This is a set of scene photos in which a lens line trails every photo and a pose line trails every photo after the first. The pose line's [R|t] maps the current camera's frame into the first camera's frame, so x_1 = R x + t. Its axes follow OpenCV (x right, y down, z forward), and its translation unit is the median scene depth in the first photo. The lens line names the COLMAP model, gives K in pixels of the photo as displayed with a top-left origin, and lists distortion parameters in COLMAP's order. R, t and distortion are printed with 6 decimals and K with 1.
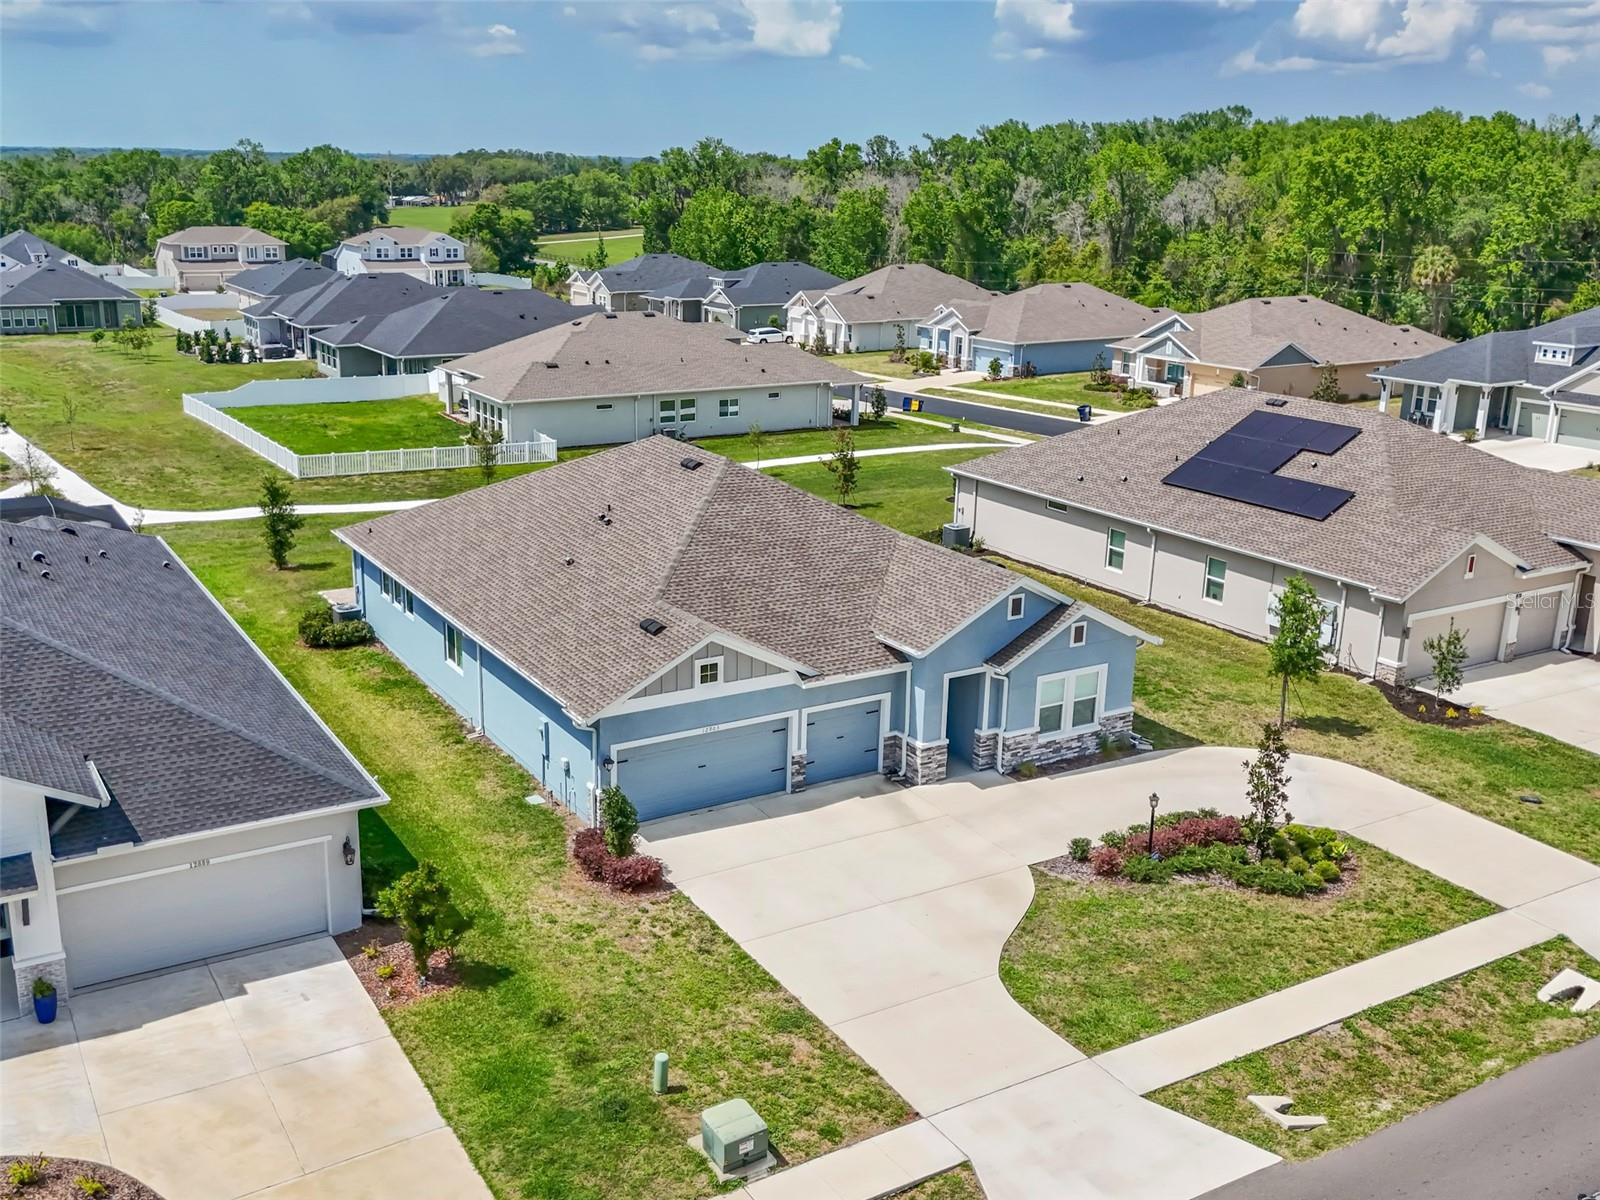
lens RADIAL K [[1559.1, 0, 797.7], [0, 1559.1, 689.6], [0, 0, 1]] dist [0.075873, -0.118144]
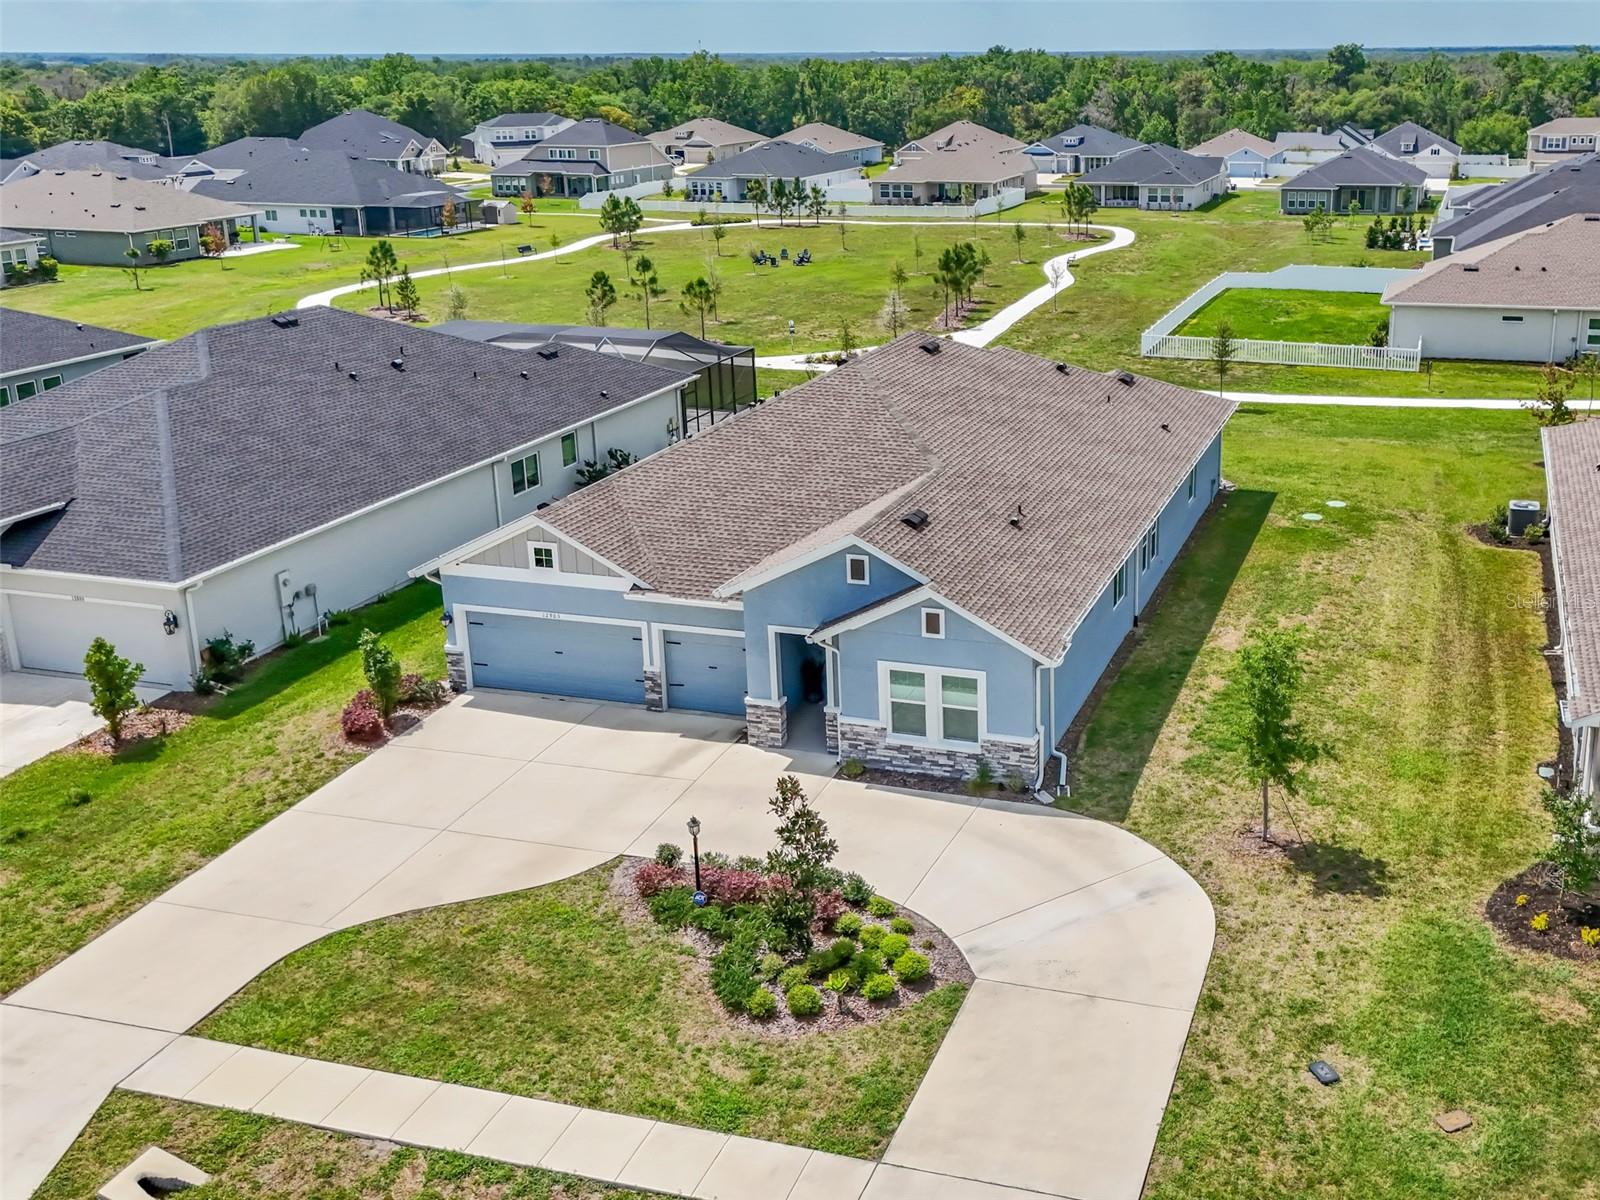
lens RADIAL K [[1544.4, 0, 1004.6], [0, 1544.4, 500.3], [0, 0, 1]] dist [0.041813, 0.004002]
pose [[0.669557, 0.183127, -0.719831, 0.725033], [-0.215351, 0.975365, 0.047825, -0.135422], [0.710856, 0.122995, 0.692499, 0.455415]]
